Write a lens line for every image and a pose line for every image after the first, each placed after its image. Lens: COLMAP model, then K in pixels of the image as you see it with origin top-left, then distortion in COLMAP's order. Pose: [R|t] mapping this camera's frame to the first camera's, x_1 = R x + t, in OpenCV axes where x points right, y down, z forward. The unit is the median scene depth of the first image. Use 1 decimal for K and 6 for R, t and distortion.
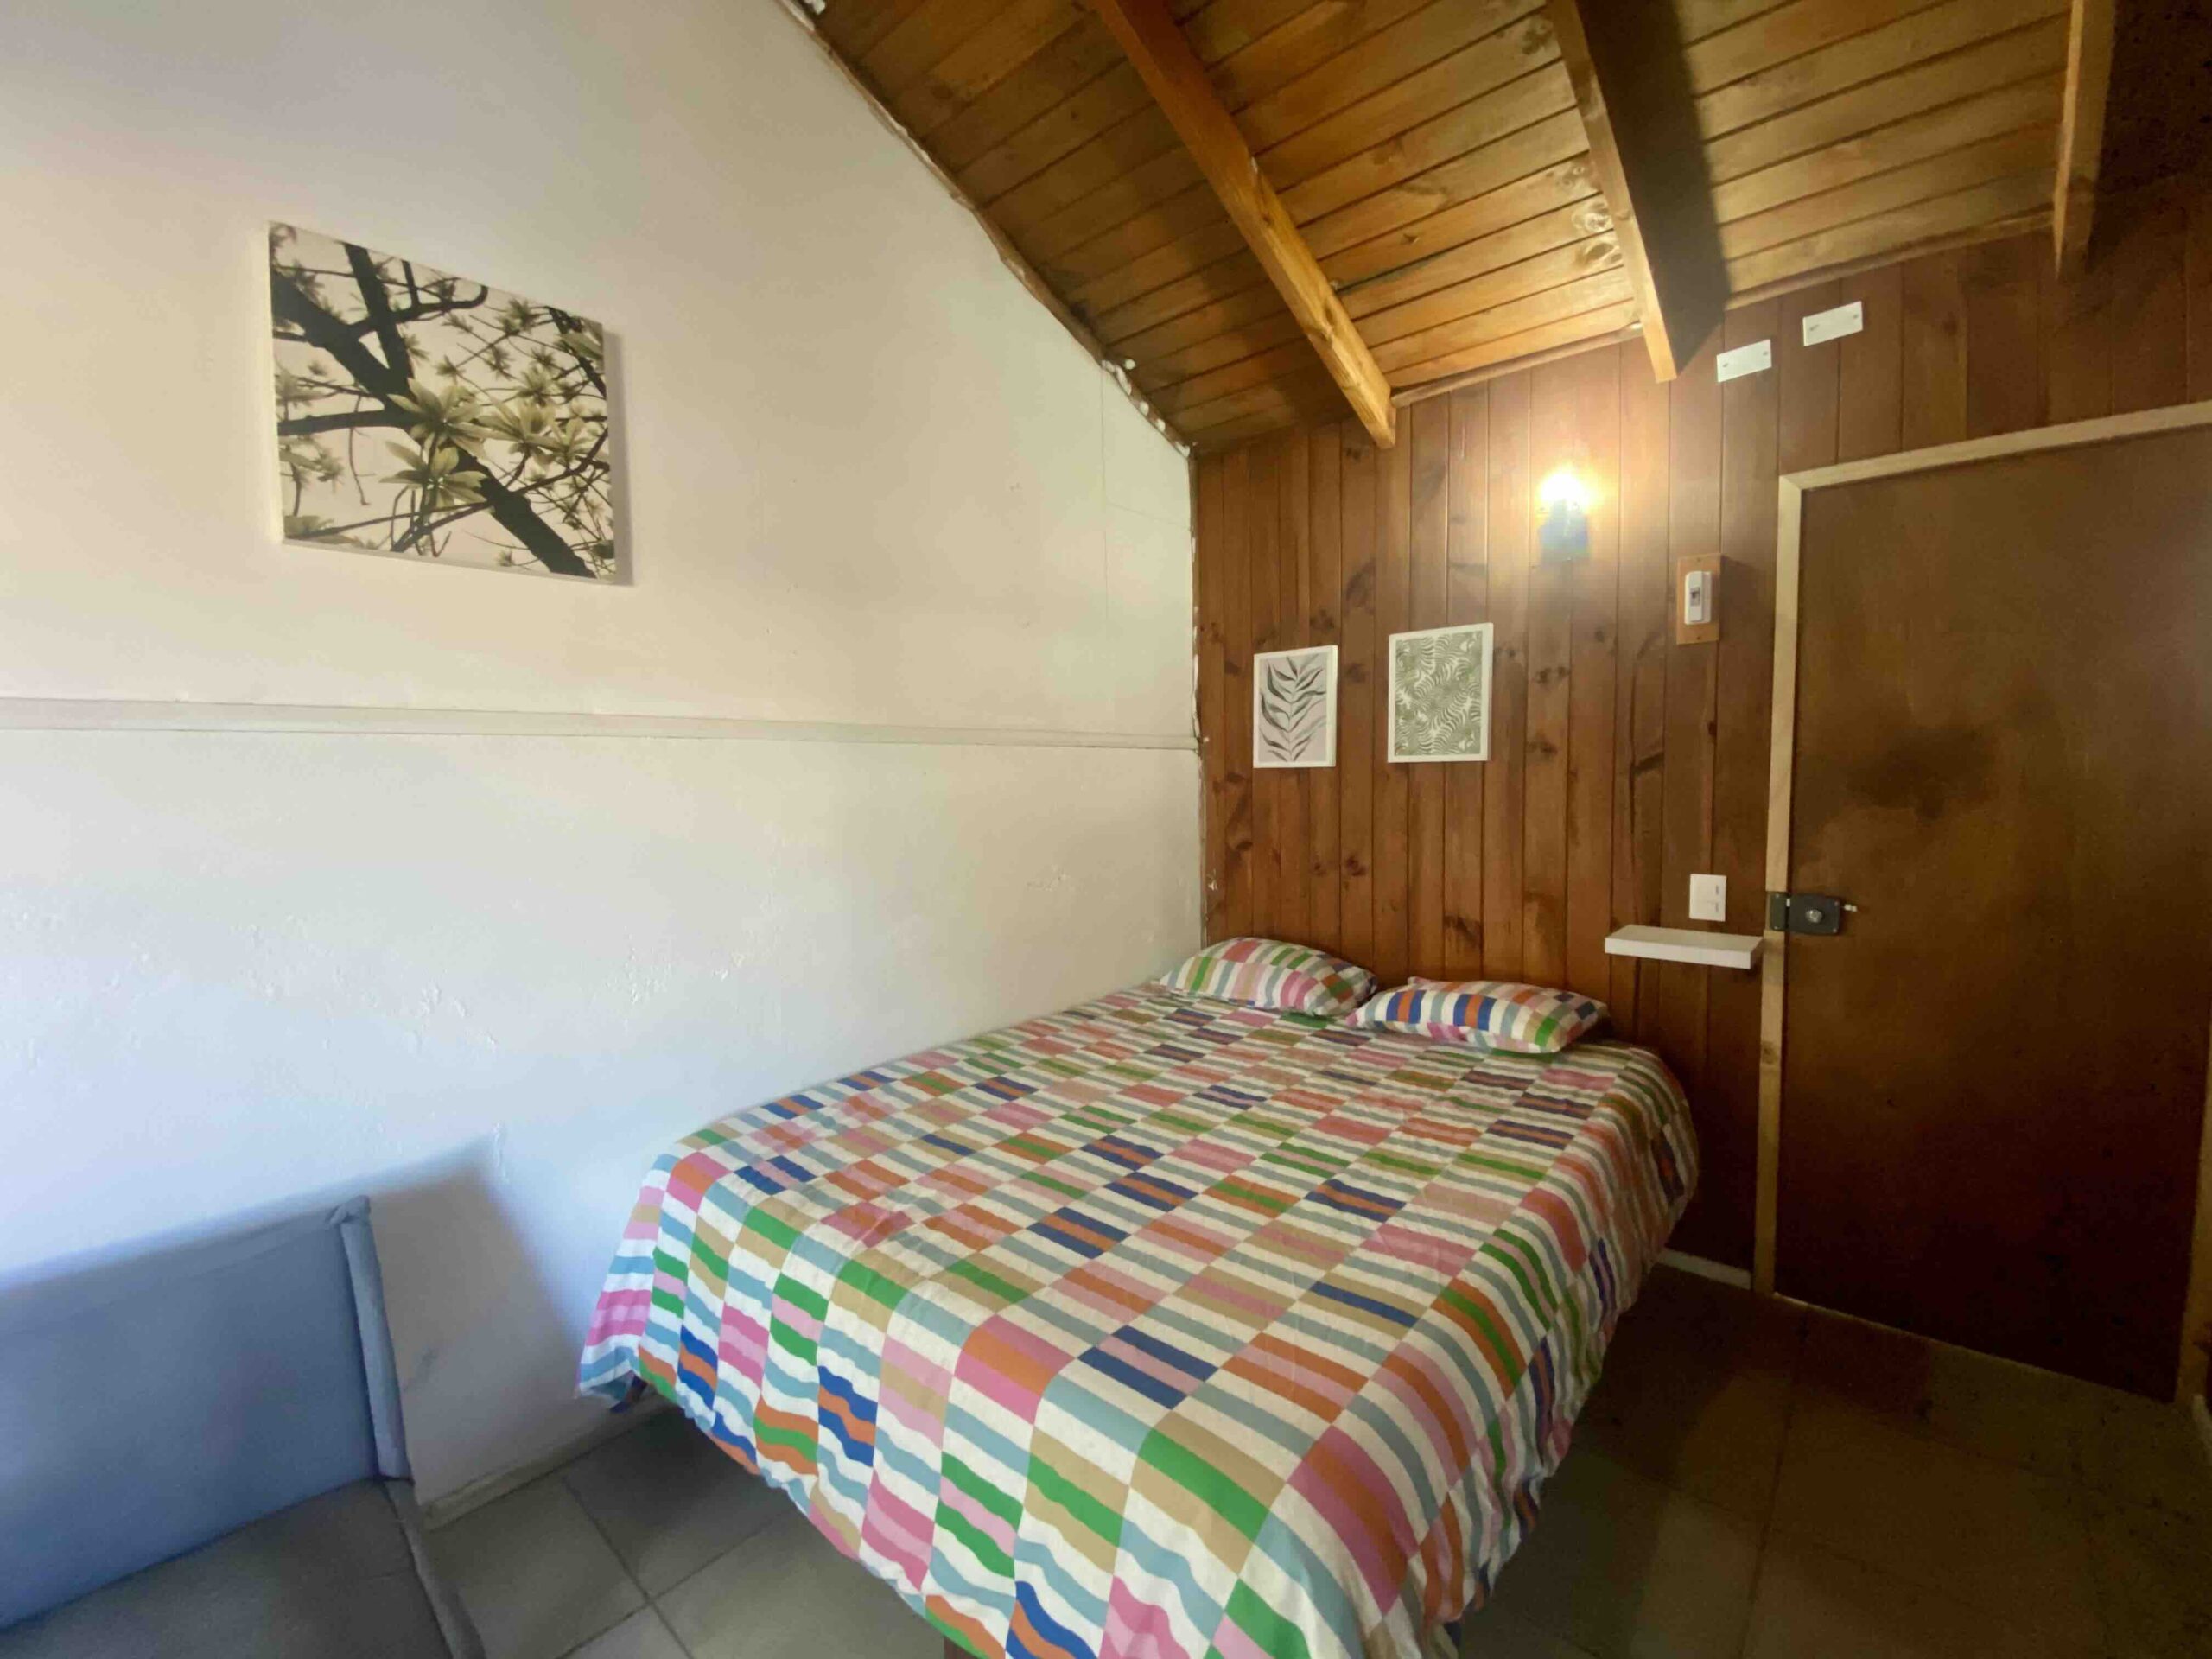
lens RADIAL K [[894.4, 0, 1108.9], [0, 894.4, 843.8], [0, 0, 1]] dist [-0.005436, -0.009325]
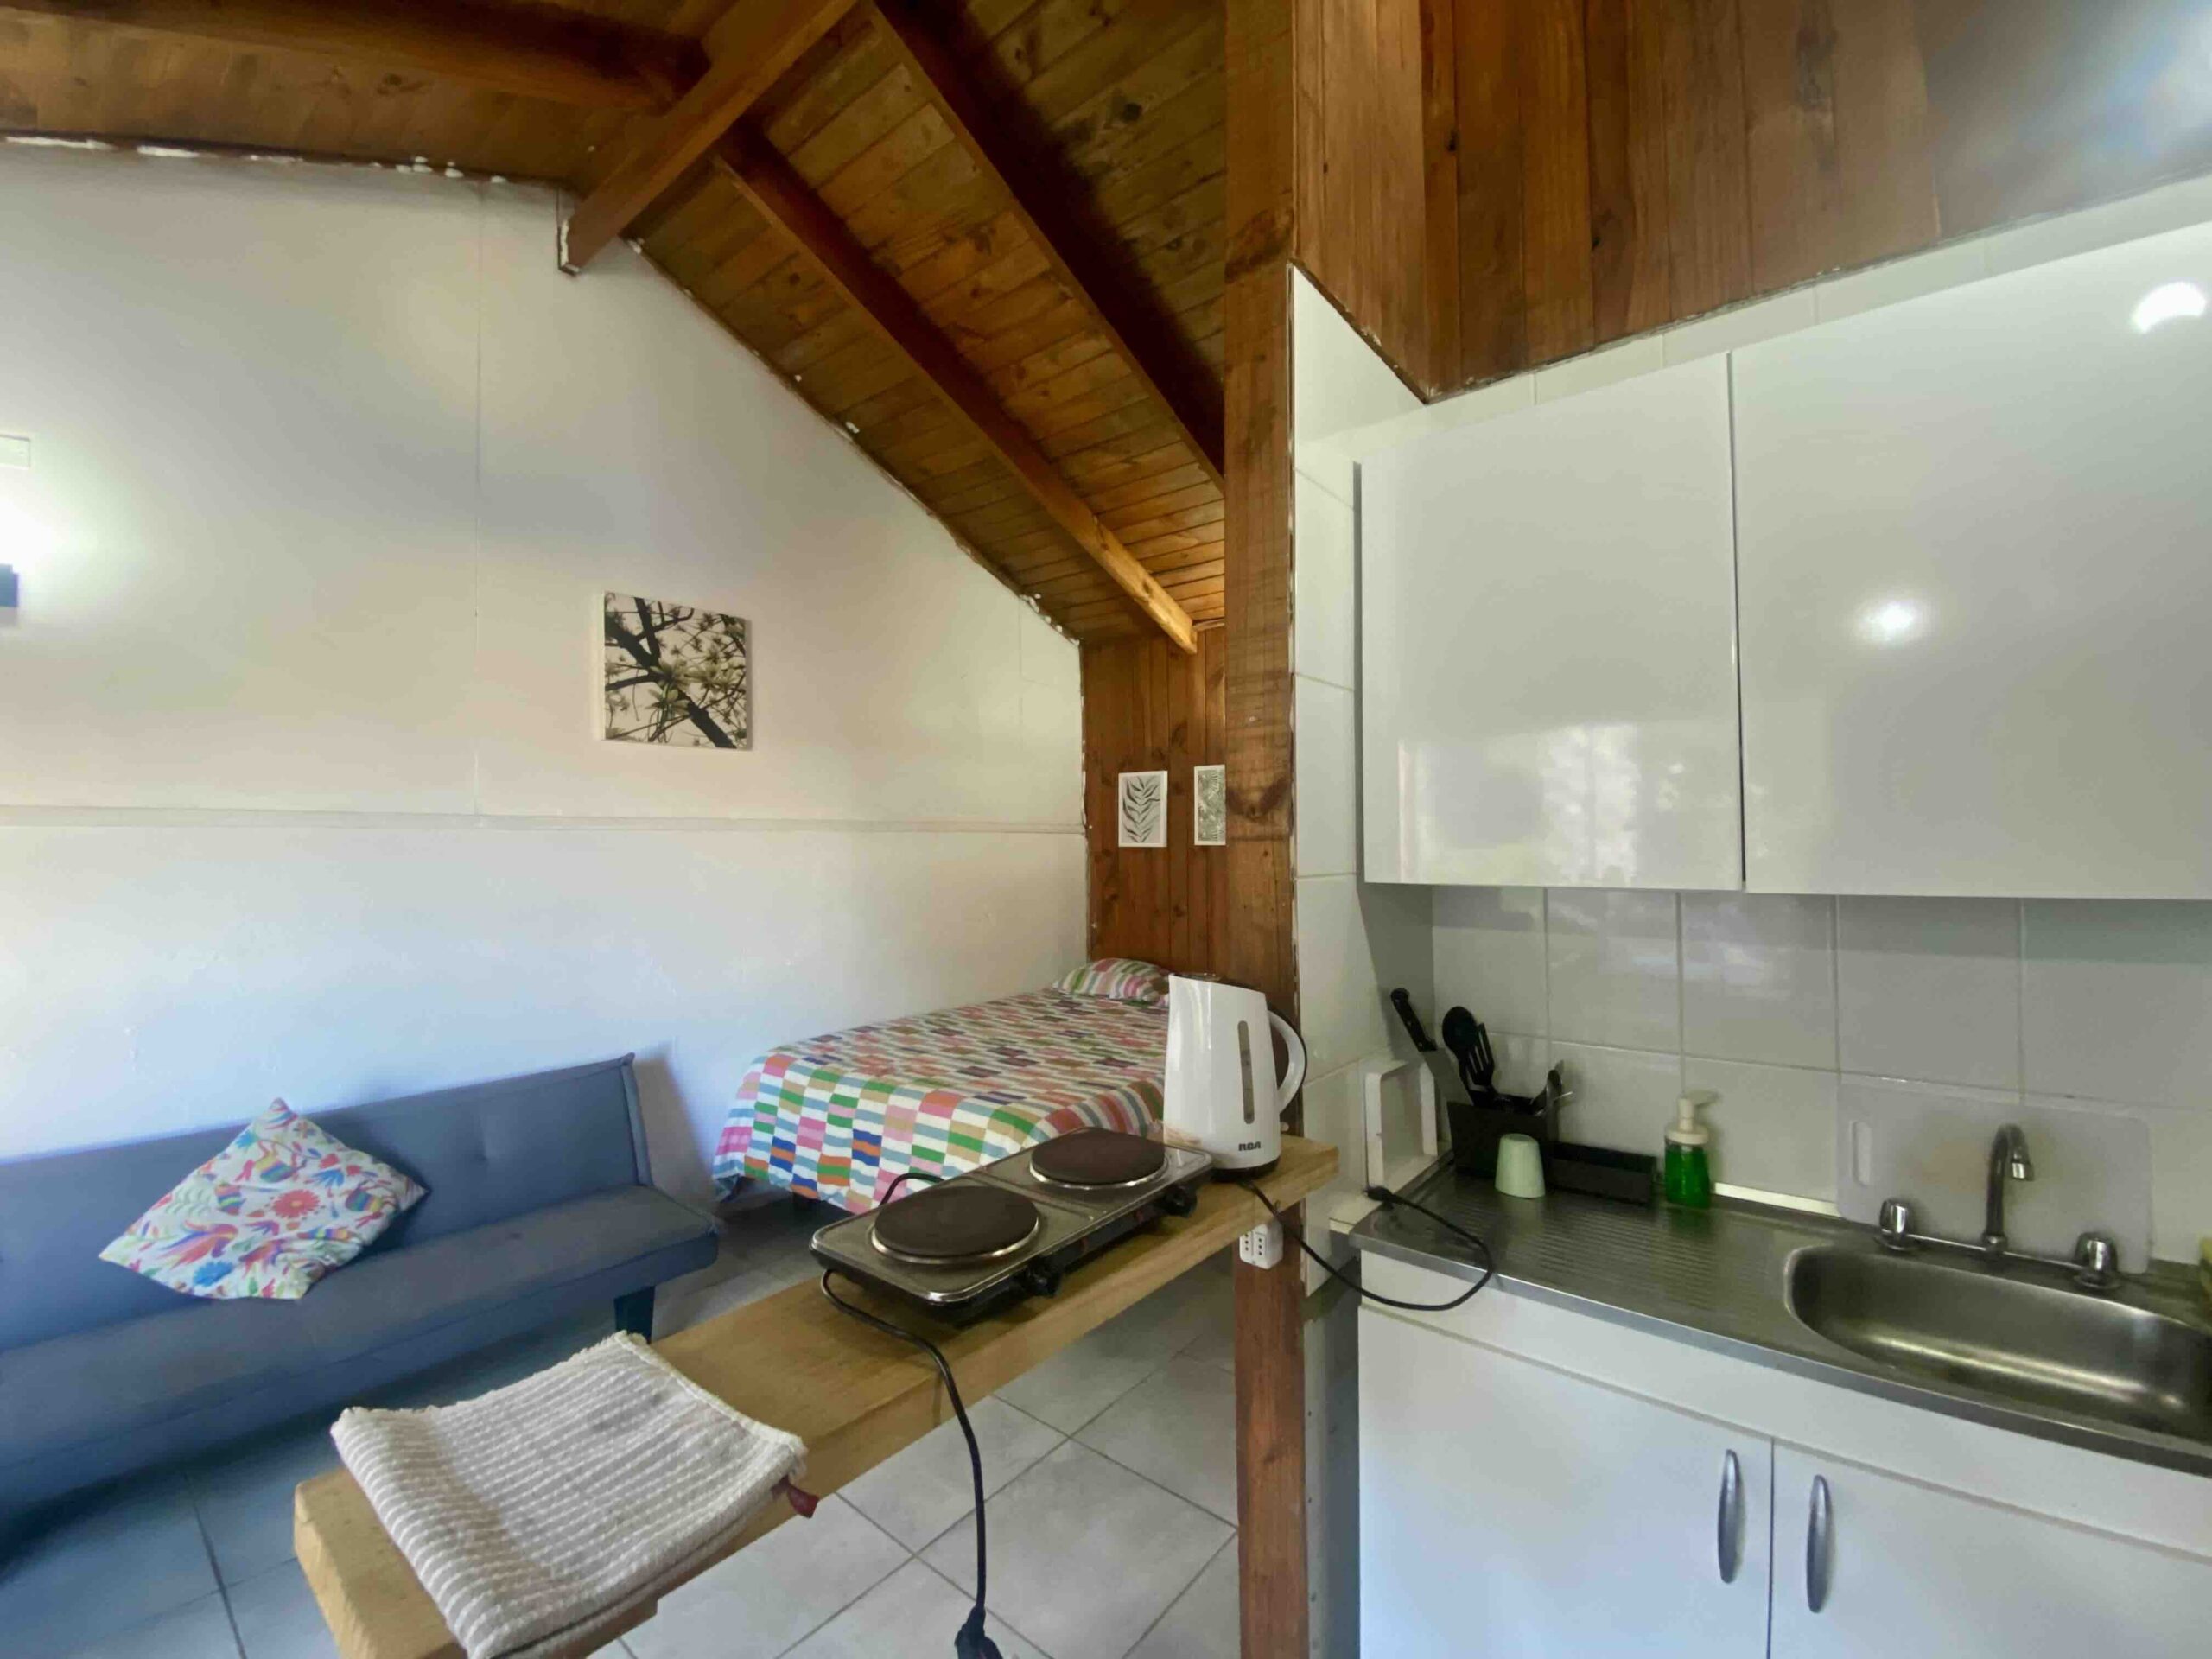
lens RADIAL K [[894.4, 0, 1121.4], [0, 894.4, 837.5], [0, 0, 1]] dist [-0.005436, -0.009325]
pose [[0.998376, 0.010249, 0.056031, 0.120546], [-0.005515, 0.996450, -0.084004, 0.040765], [-0.056693, 0.083558, 0.994889, -0.777843]]
